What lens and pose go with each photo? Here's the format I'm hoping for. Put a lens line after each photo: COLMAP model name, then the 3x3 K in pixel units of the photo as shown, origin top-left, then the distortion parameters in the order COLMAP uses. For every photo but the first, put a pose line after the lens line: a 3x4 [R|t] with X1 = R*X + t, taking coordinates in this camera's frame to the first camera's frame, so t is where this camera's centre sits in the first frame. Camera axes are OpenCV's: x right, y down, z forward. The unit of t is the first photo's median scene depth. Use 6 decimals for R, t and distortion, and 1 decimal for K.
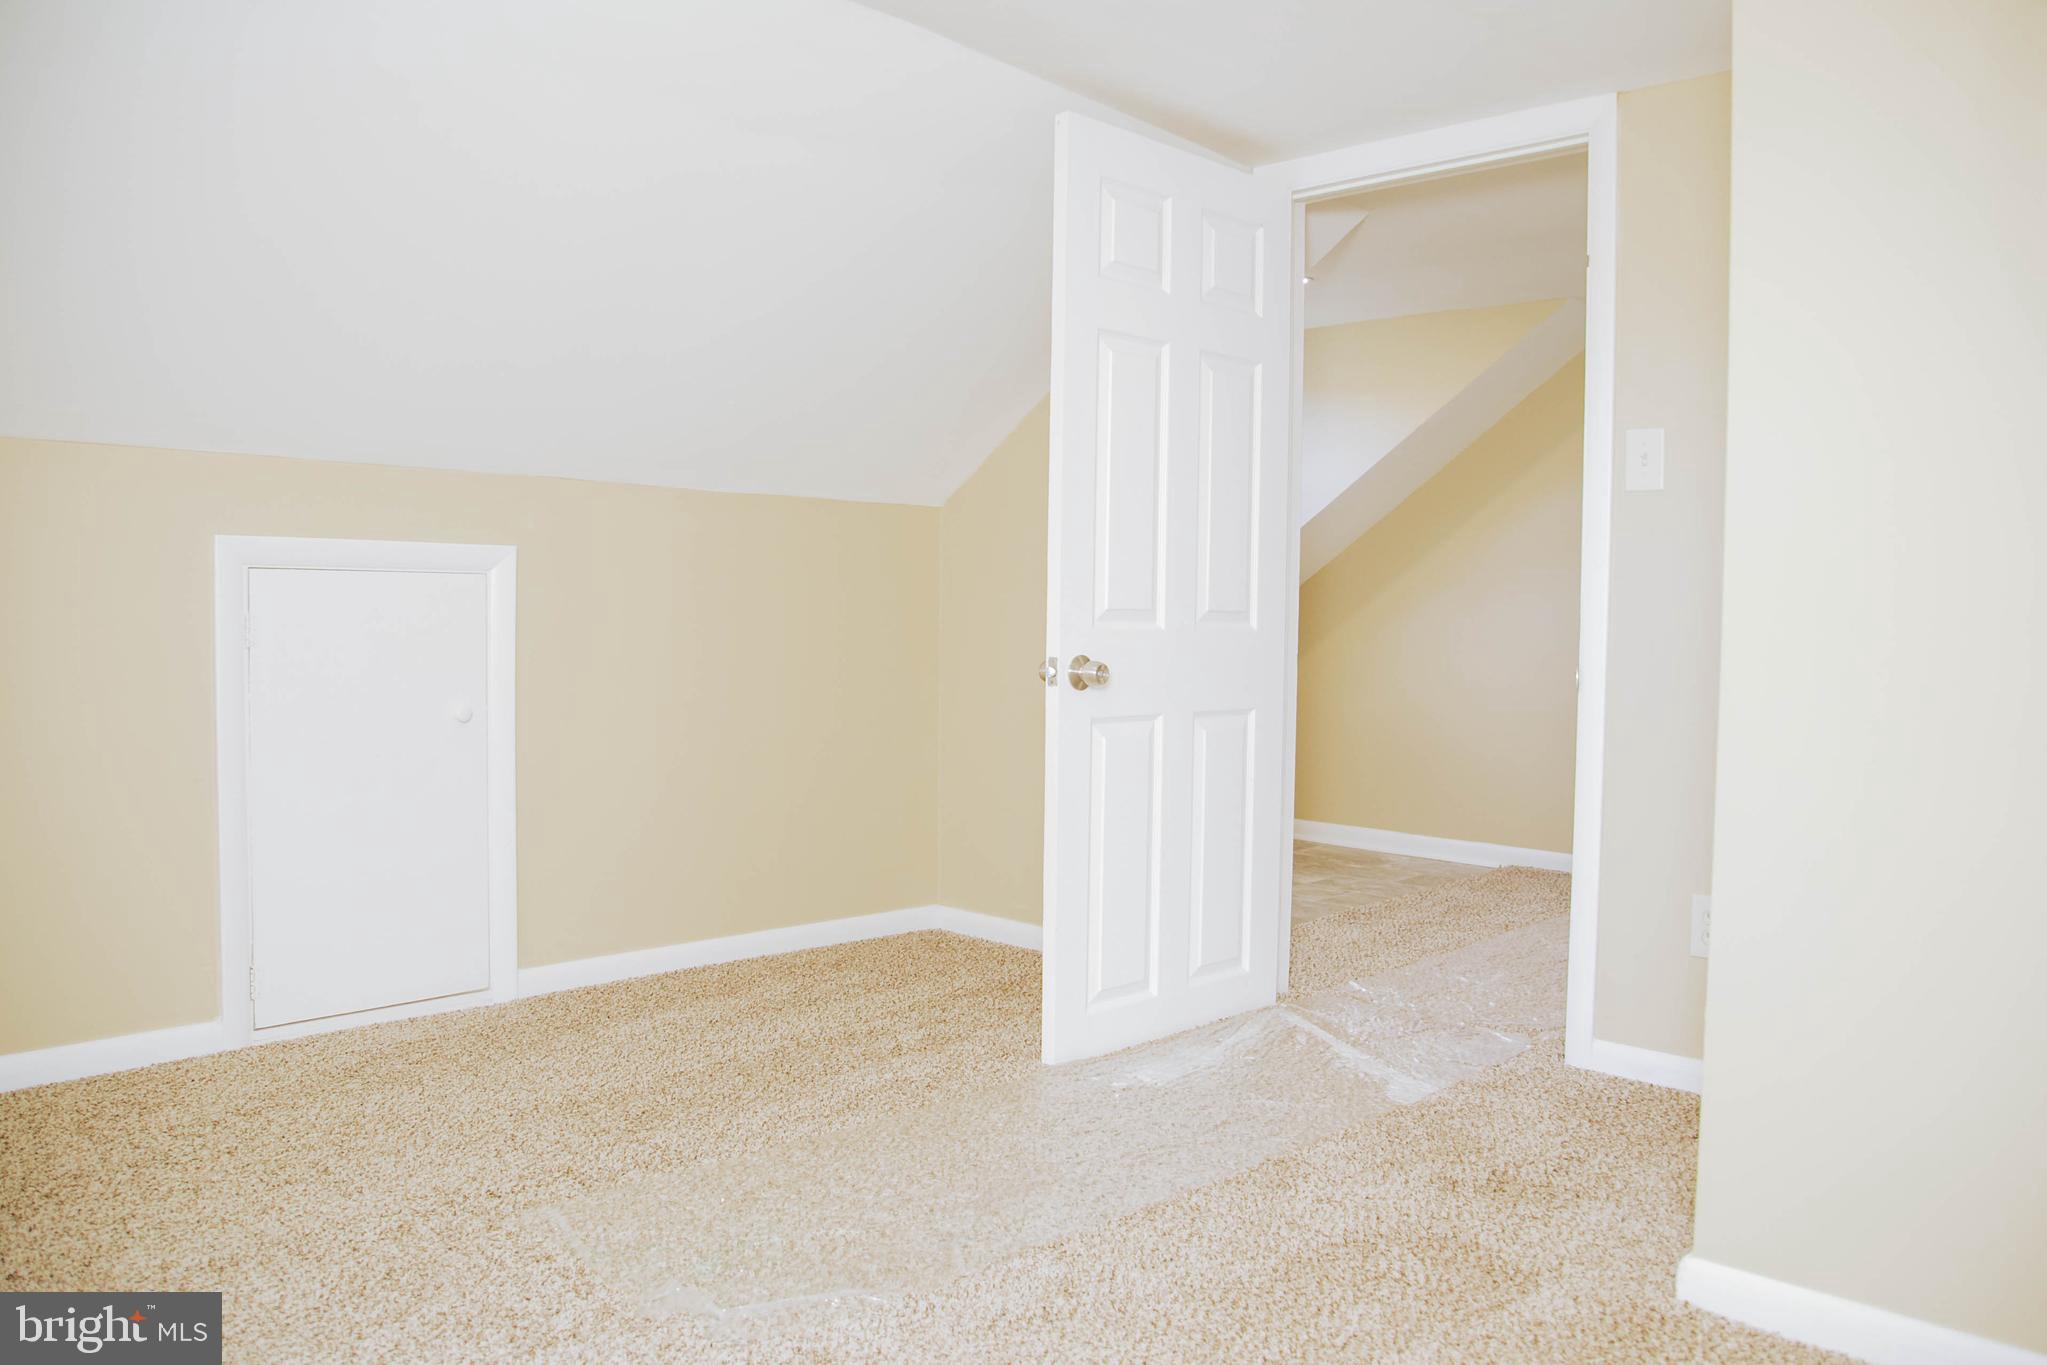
lens RADIAL K [[1483.0, 0, 1023.5], [0, 1483.0, 682.5], [0, 0, 1]] dist [-0.121533, 0.082356]
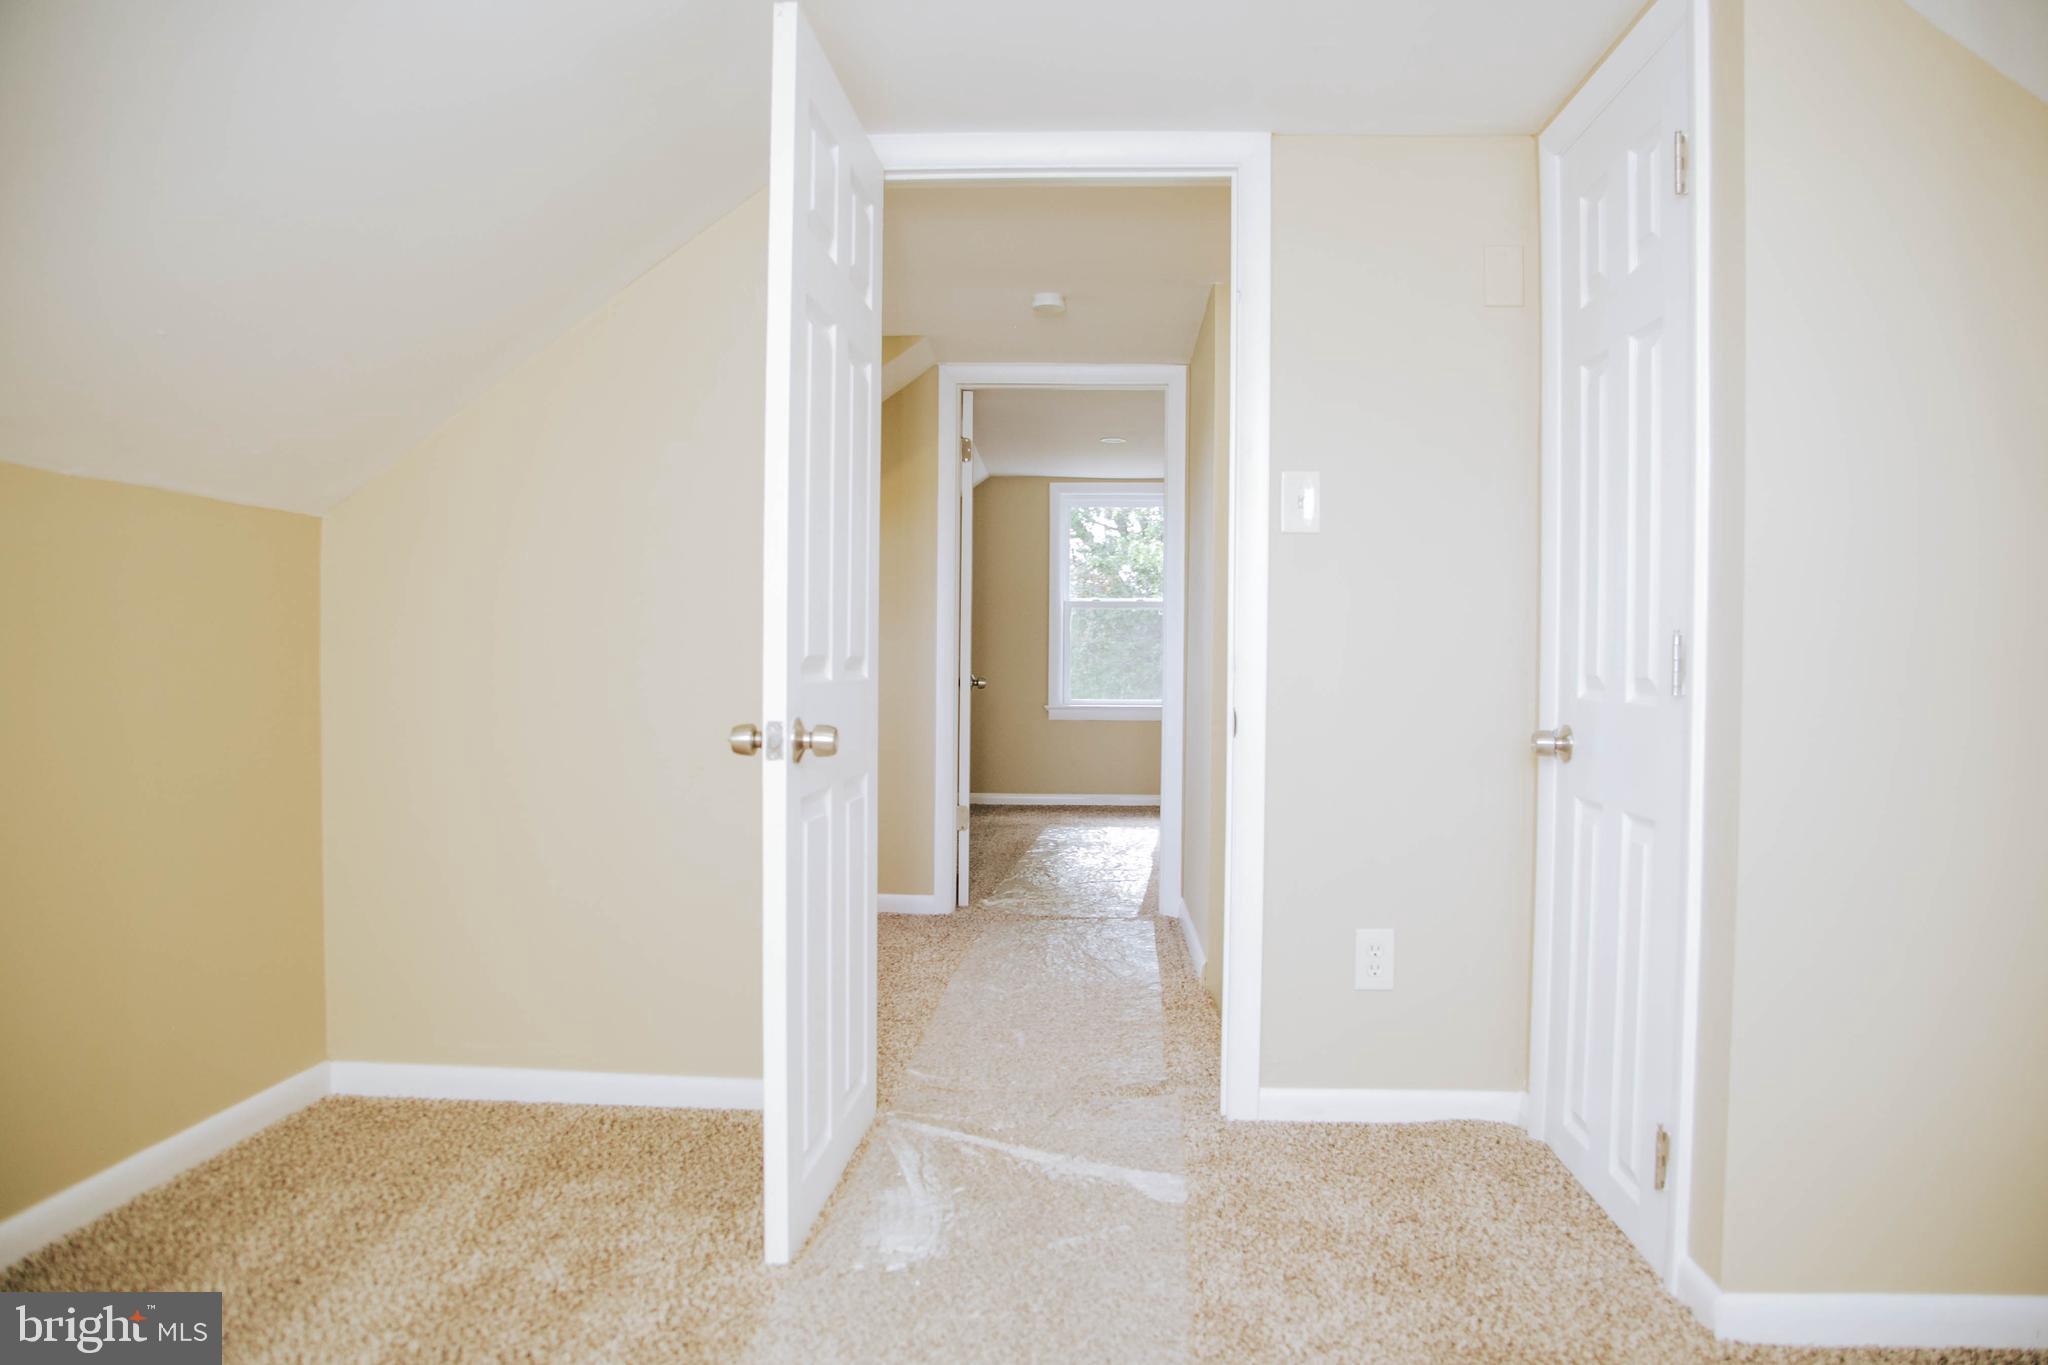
lens RADIAL K [[1429.5, 0, 1024.0], [0, 1429.5, 682.5], [0, 0, 1]] dist [-0.070104, -0.004061]
pose [[0.760851, -0.016966, 0.648705, -0.344001], [0.035019, 0.999275, -0.014938, -0.019578], [-0.647982, 0.034083, 0.760893, 0.361138]]
